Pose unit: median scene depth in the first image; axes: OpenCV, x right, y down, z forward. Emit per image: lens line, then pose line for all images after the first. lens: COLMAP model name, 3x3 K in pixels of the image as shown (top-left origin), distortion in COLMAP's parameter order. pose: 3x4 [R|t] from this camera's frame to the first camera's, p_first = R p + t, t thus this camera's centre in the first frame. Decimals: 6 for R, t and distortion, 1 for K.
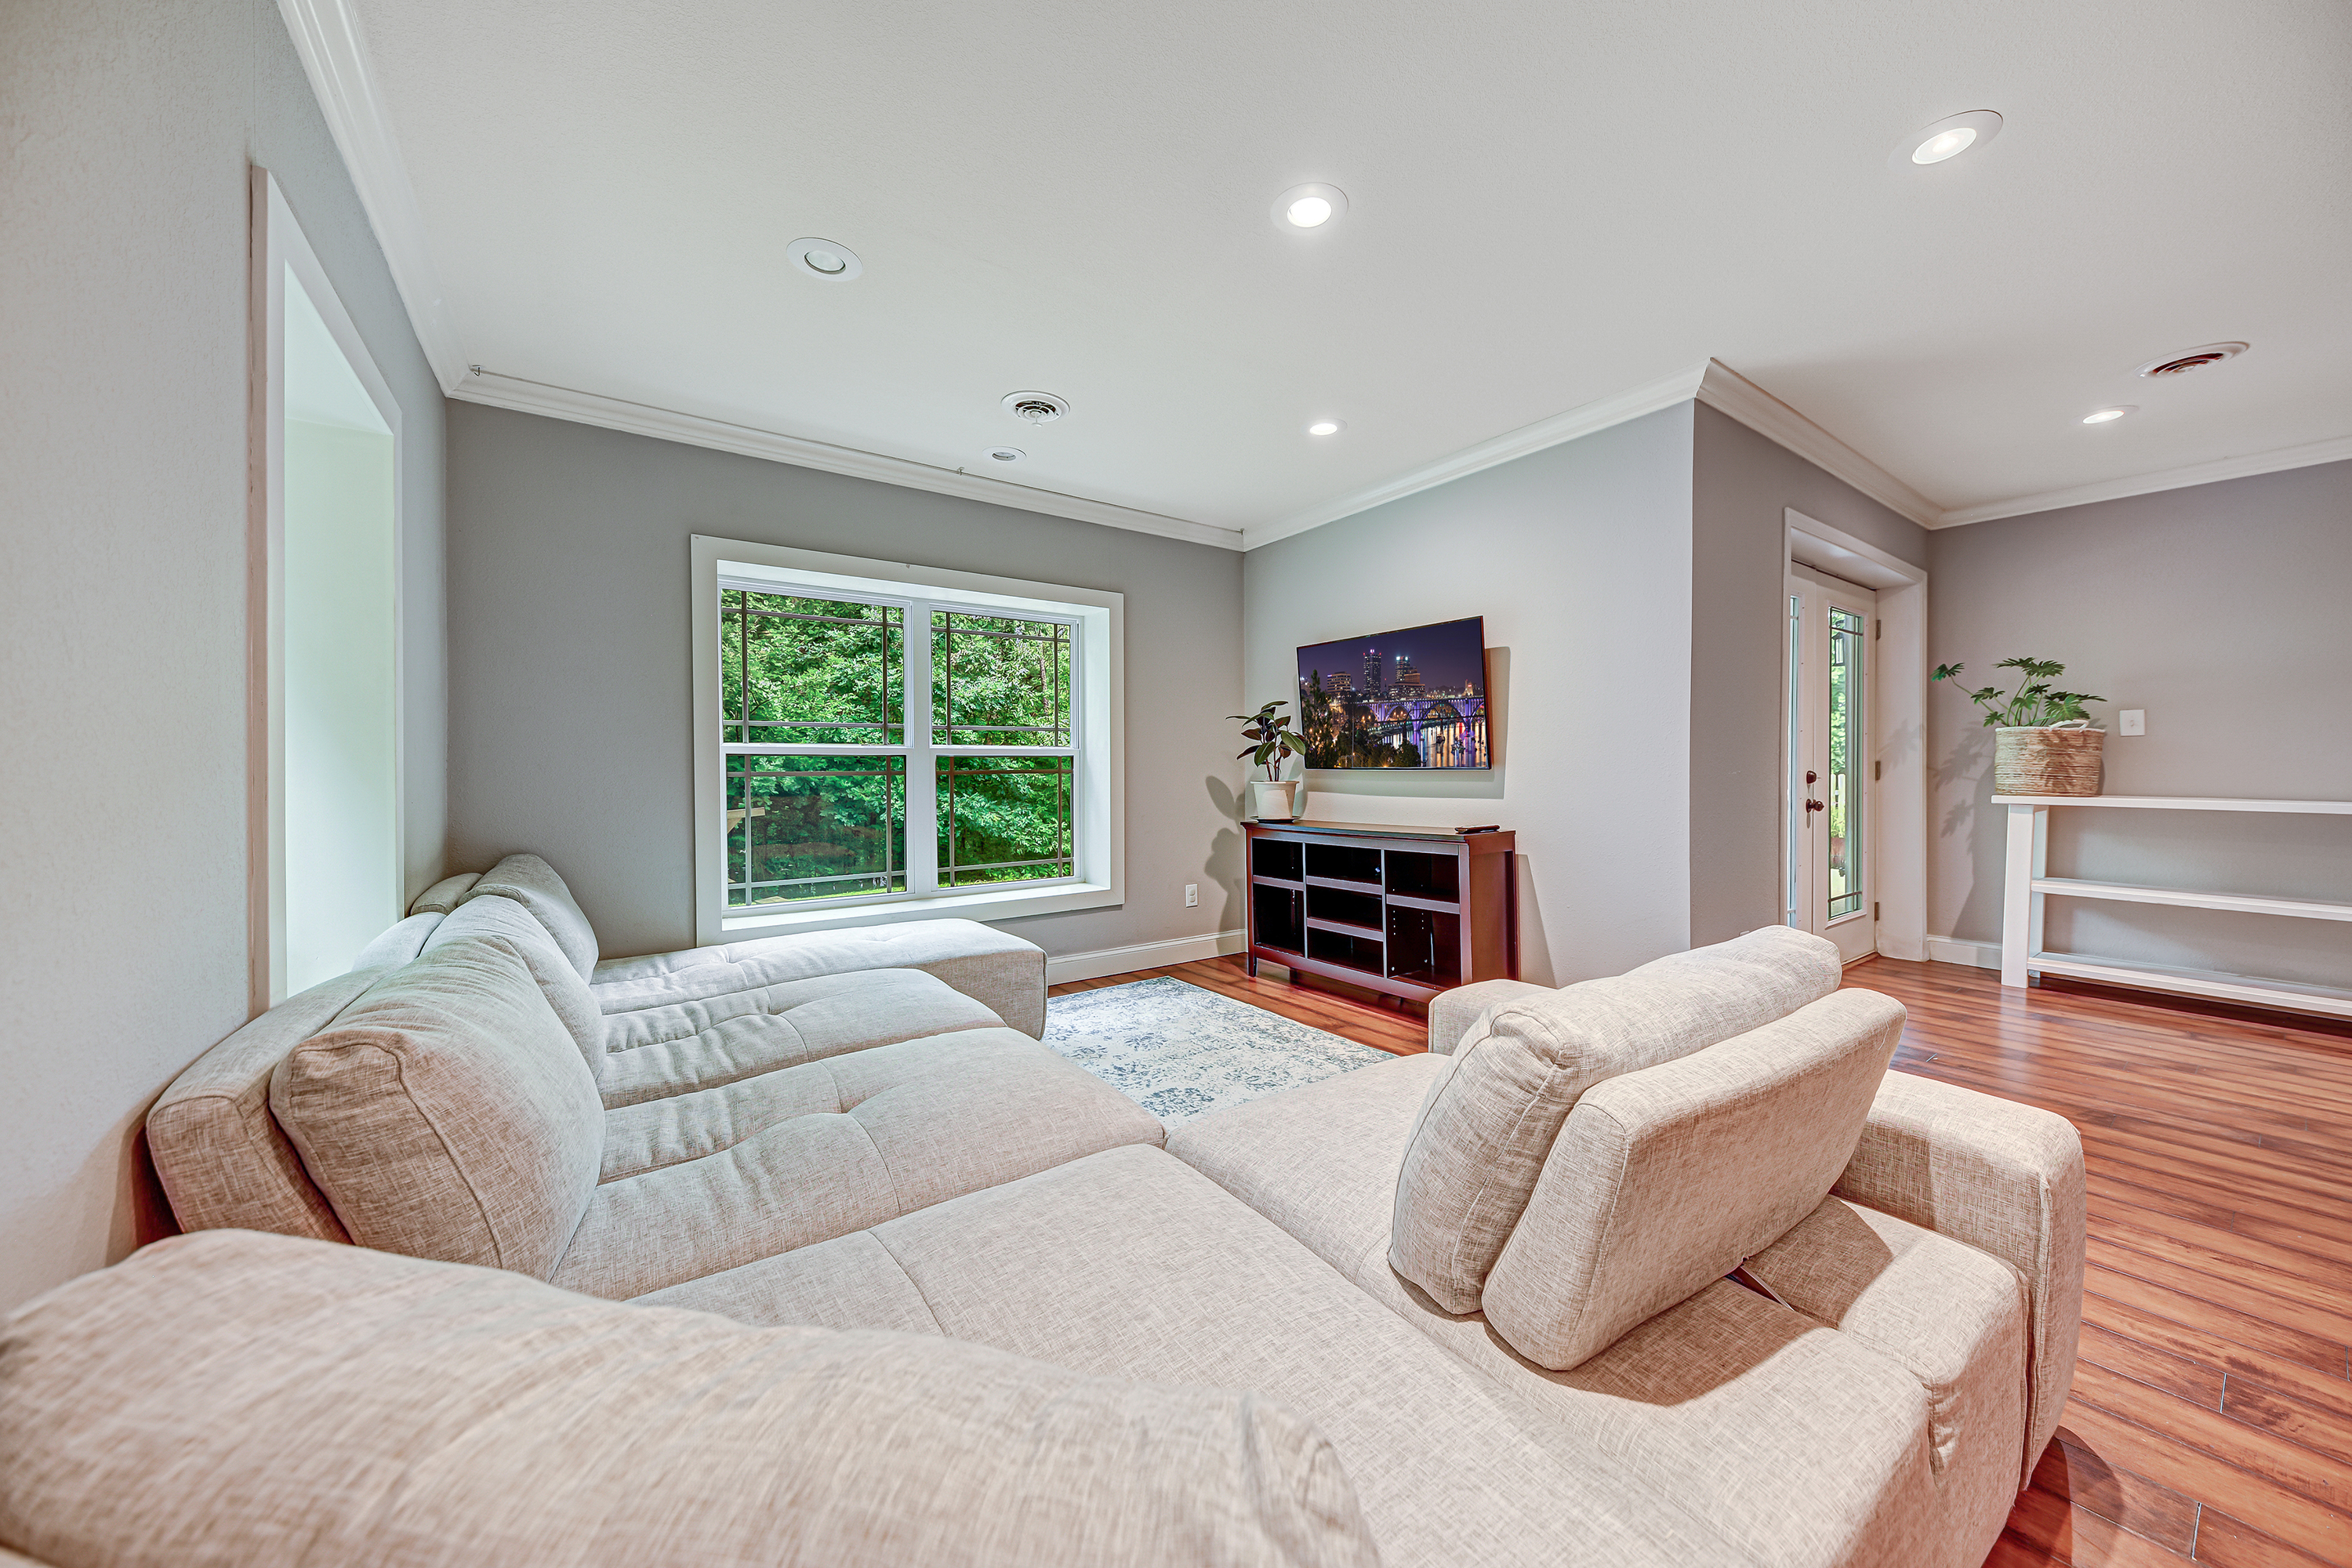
lens RADIAL K [[823.3, 0, 1169.5], [0, 823.3, 780.0], [0, 0, 1]] dist [0.008626, -0.005999]
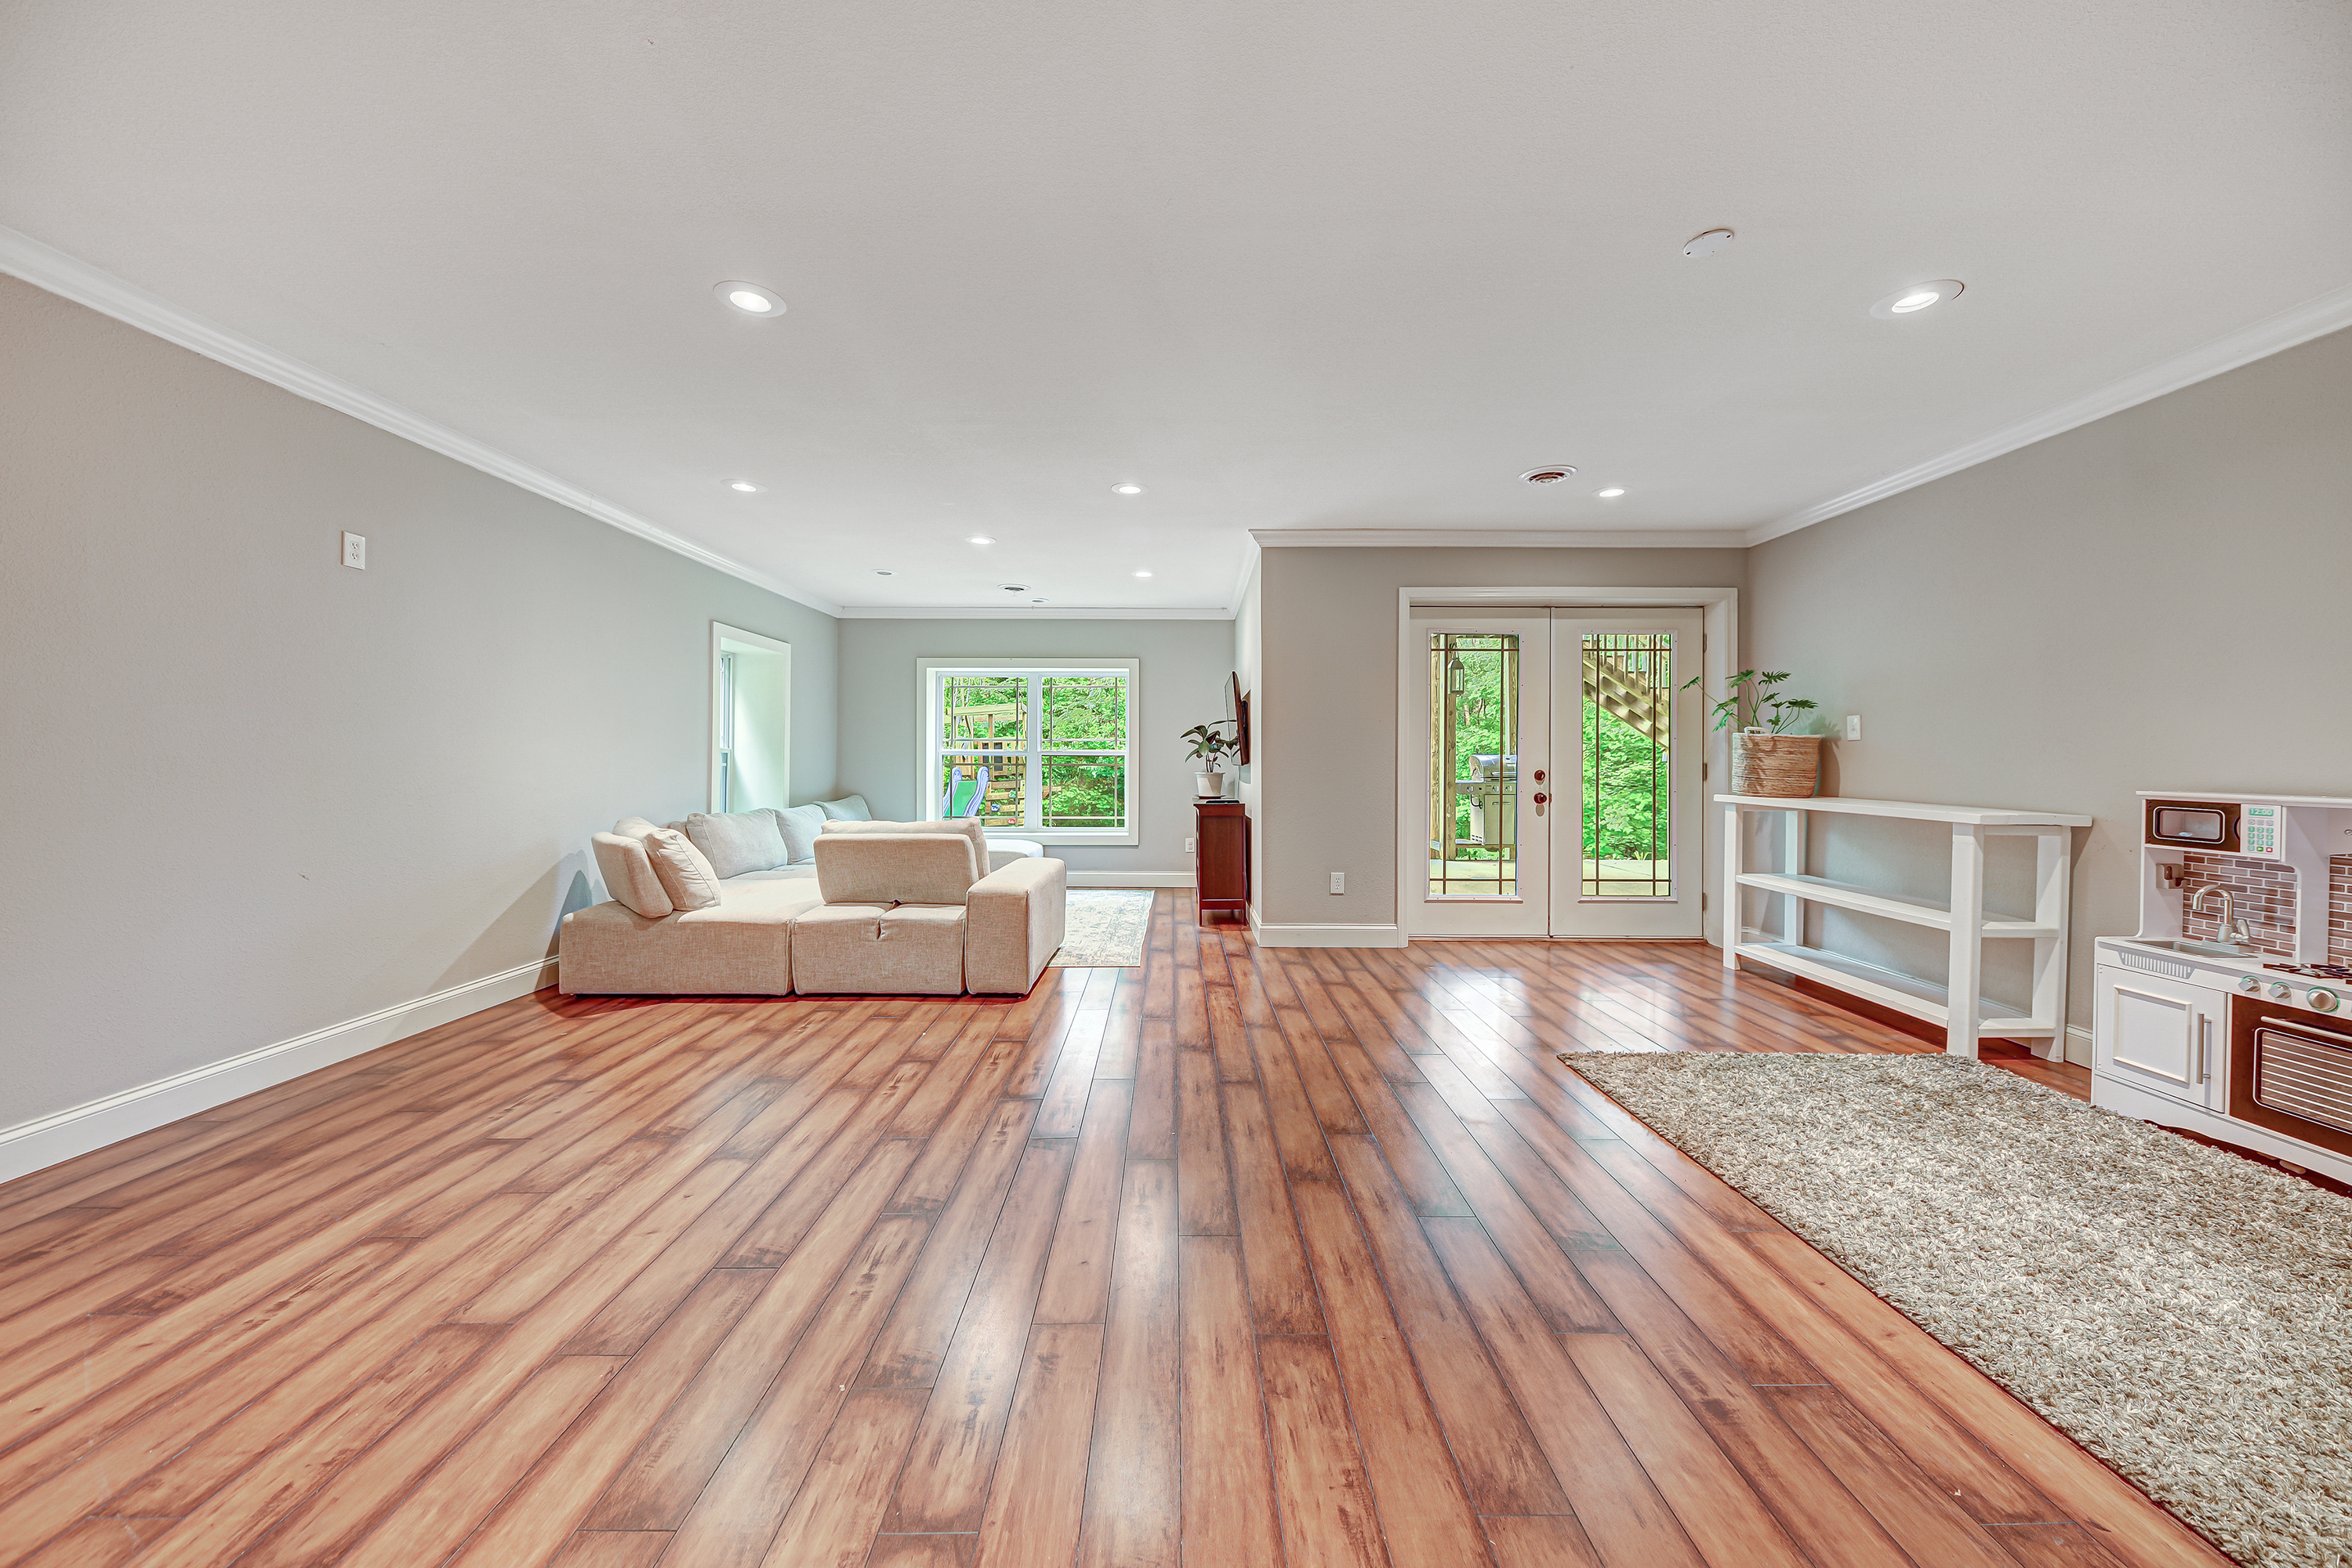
lens RADIAL K [[823.3, 0, 1169.5], [0, 823.3, 780.0], [0, 0, 1]] dist [0.008626, -0.005999]
pose [[0.806198, 0.019018, -0.591340, 1.063804], [-0.017010, 0.999815, 0.008966, 0.001578], [0.591401, 0.002830, 0.806373, -0.332983]]
